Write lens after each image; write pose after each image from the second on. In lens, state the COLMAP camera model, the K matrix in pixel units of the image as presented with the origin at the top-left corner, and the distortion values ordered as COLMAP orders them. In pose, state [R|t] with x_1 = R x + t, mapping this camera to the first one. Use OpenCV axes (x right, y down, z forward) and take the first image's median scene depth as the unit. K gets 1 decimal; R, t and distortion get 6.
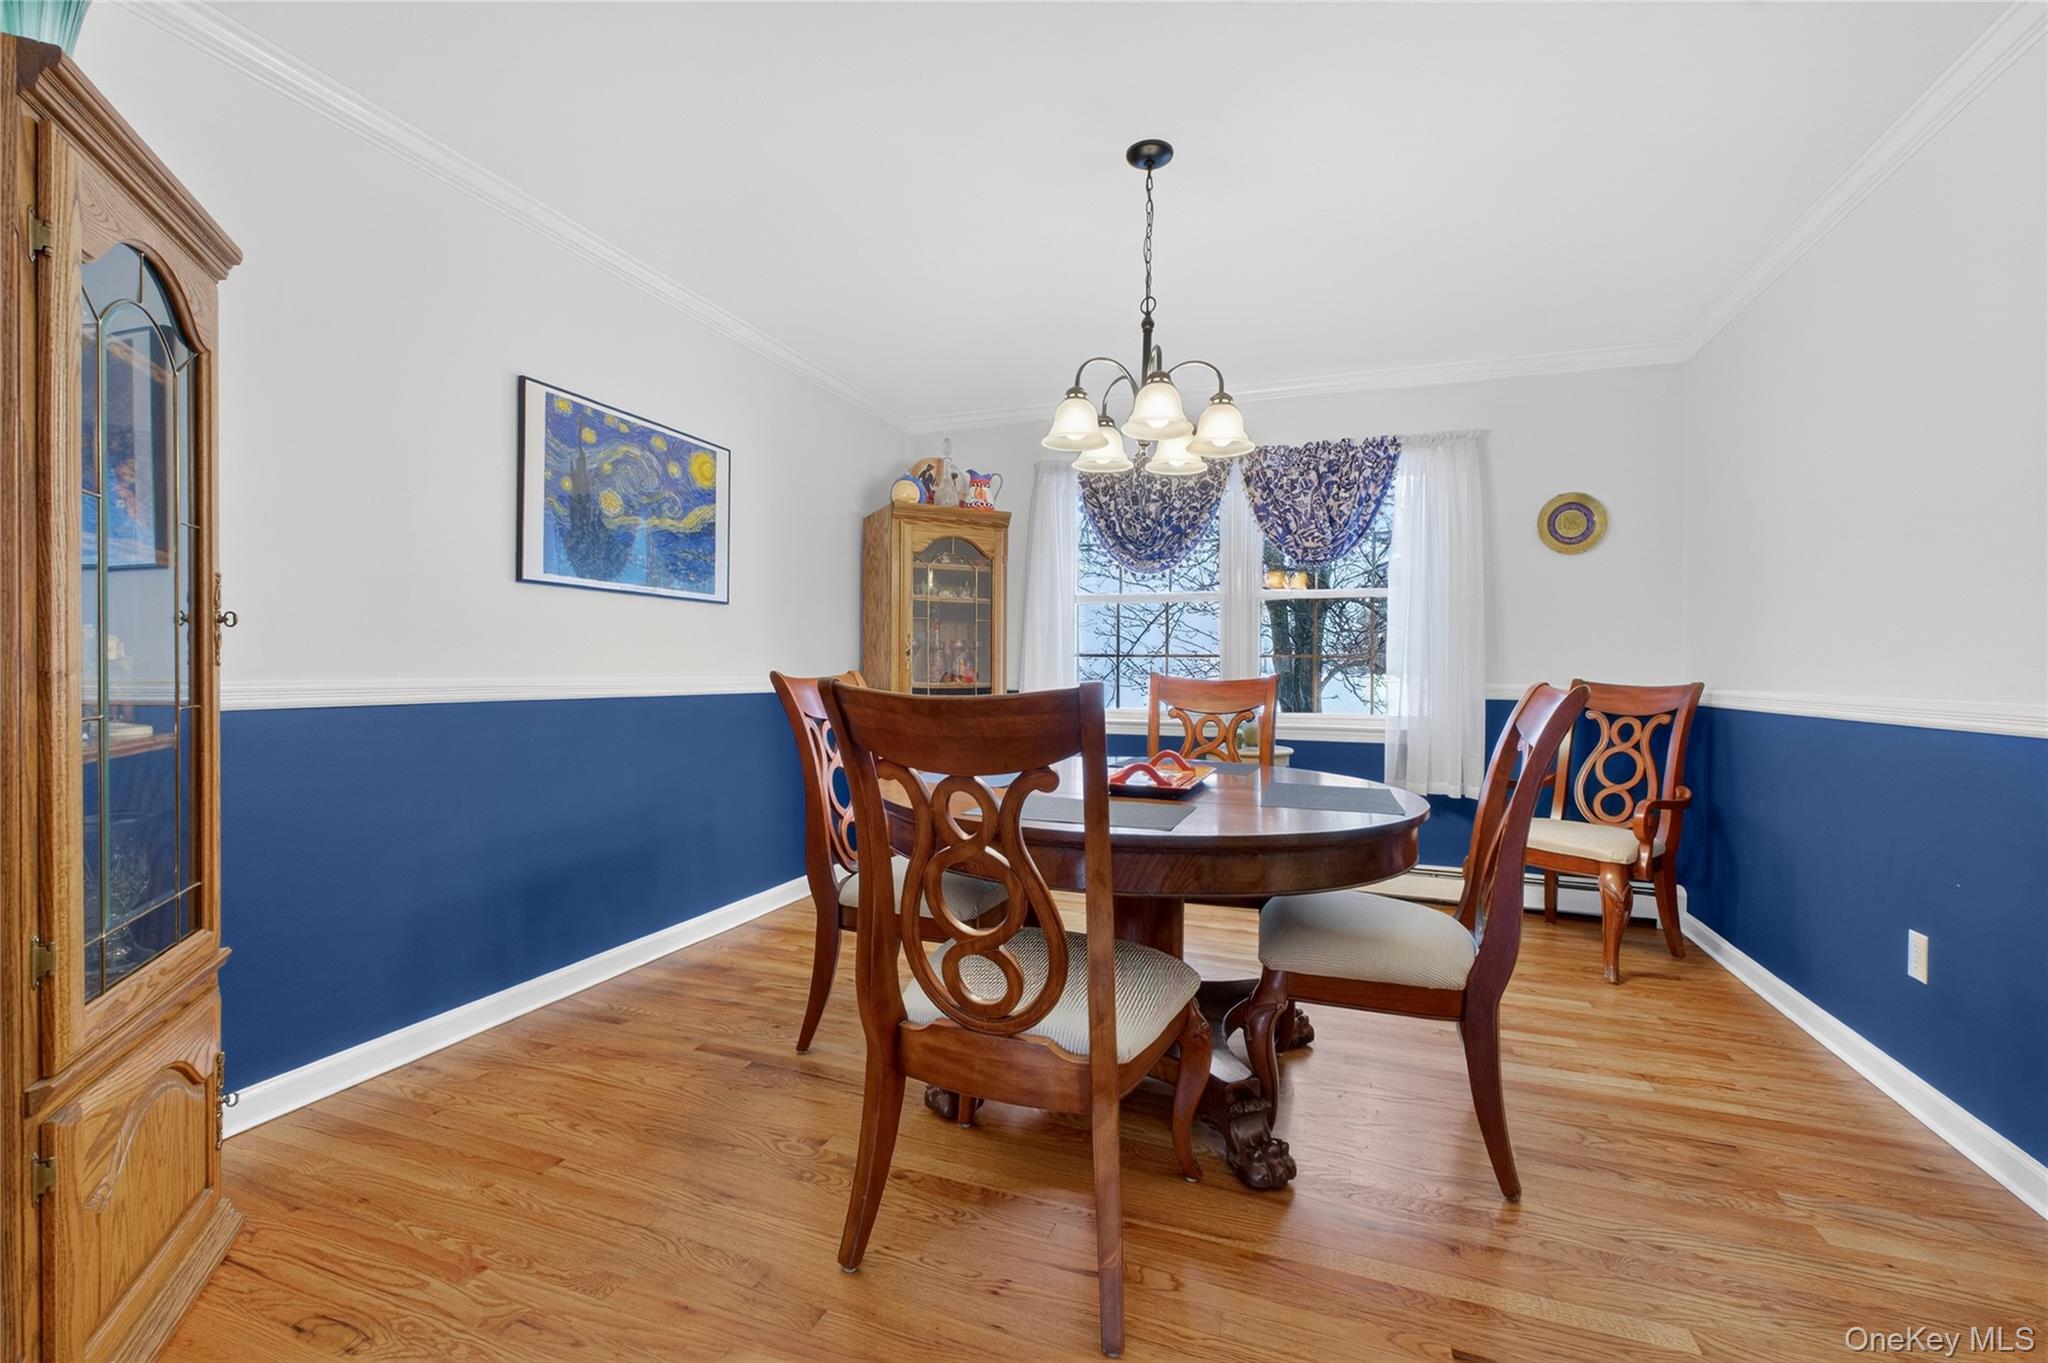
lens RADIAL K [[871.0, 0, 1032.1], [0, 871.0, 678.7], [0, 0, 1]] dist [-0.005197, -0.000271]
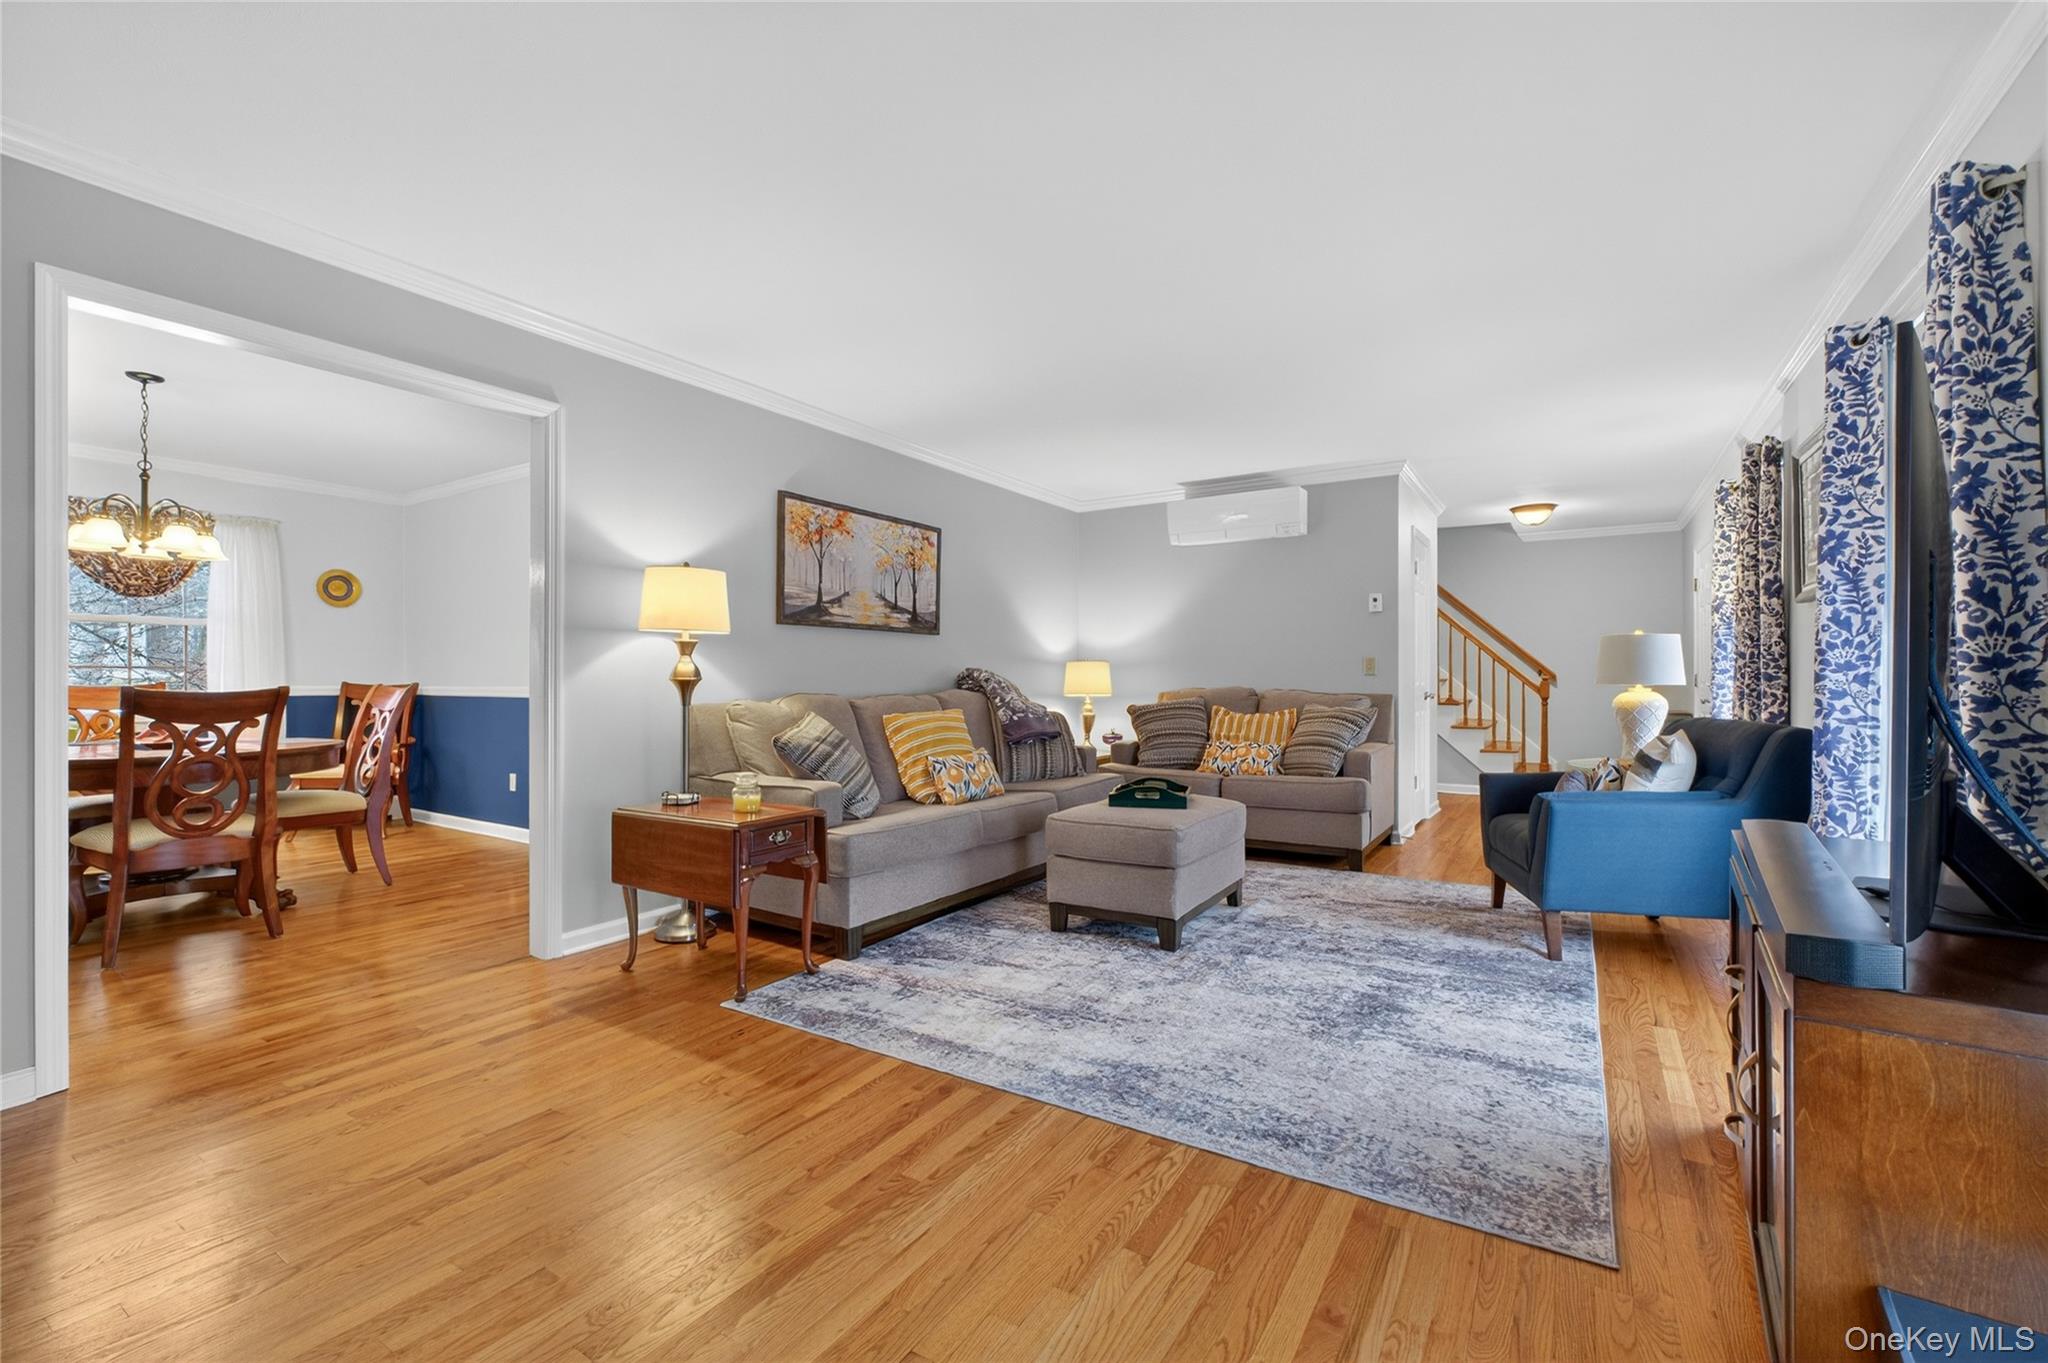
lens RADIAL K [[871.0, 0, 1033.5], [0, 871.0, 670.7], [0, 0, 1]] dist [-0.005197, -0.000271]
pose [[0.222191, -0.001542, 0.975002, -0.755530], [0.008697, 0.999962, -0.000400, -0.008730], [-0.974964, 0.008568, 0.222196, -0.713775]]
